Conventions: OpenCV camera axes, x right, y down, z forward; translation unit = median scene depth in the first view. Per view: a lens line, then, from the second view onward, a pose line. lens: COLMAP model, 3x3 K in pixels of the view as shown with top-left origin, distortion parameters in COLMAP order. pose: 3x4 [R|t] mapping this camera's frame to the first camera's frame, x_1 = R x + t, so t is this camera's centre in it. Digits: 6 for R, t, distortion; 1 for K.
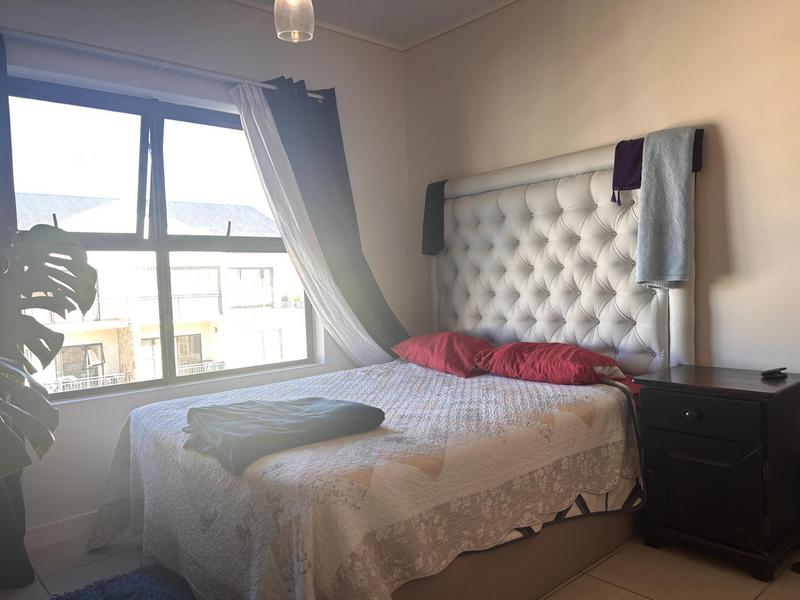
lens RADIAL K [[597.2, 0, 399.2], [0, 597.2, 310.0], [0, 0, 1]] dist [0.178181, -0.178250]
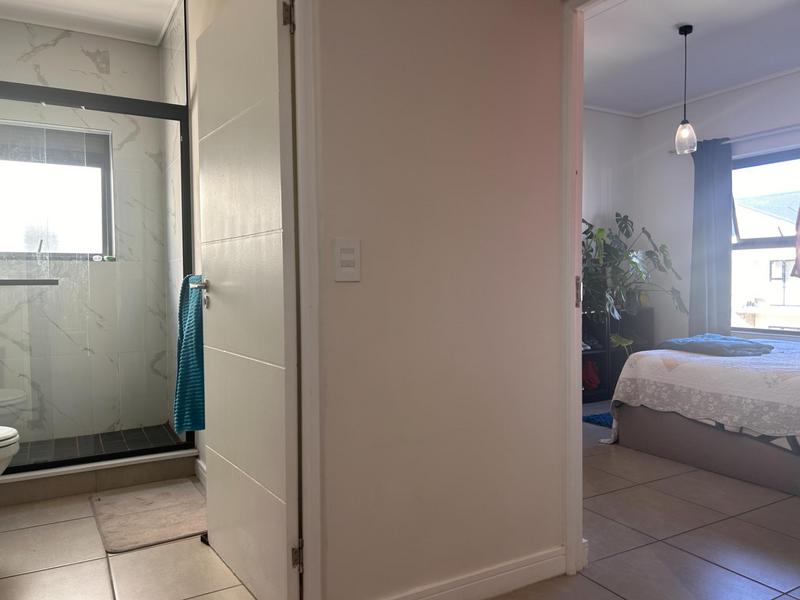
lens RADIAL K [[609.8, 0, 404.2], [0, 609.8, 301.9], [0, 0, 1]] dist [0.031509, -0.001521]
pose [[-0.193371, 0.082010, -0.977692, 1.805954], [-0.039541, 0.995039, 0.091285, -0.078756], [0.980329, 0.056311, -0.189169, 0.426409]]
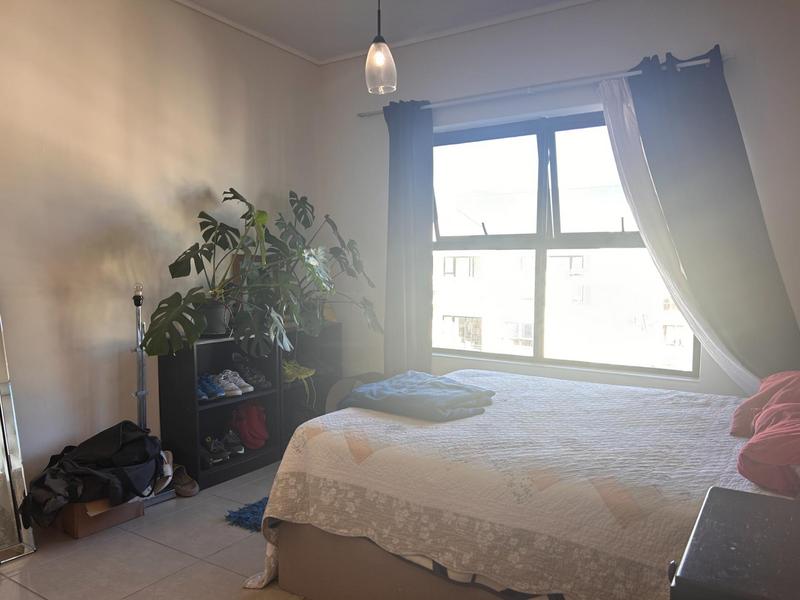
lens RADIAL K [[609.8, 0, 404.2], [0, 609.8, 301.9], [0, 0, 1]] dist [0.031509, -0.001521]
pose [[0.276194, 0.097349, -0.956159, 0.948960], [-0.073858, 0.994065, 0.079874, -0.096300], [0.958260, 0.048559, 0.281745, 0.618396]]
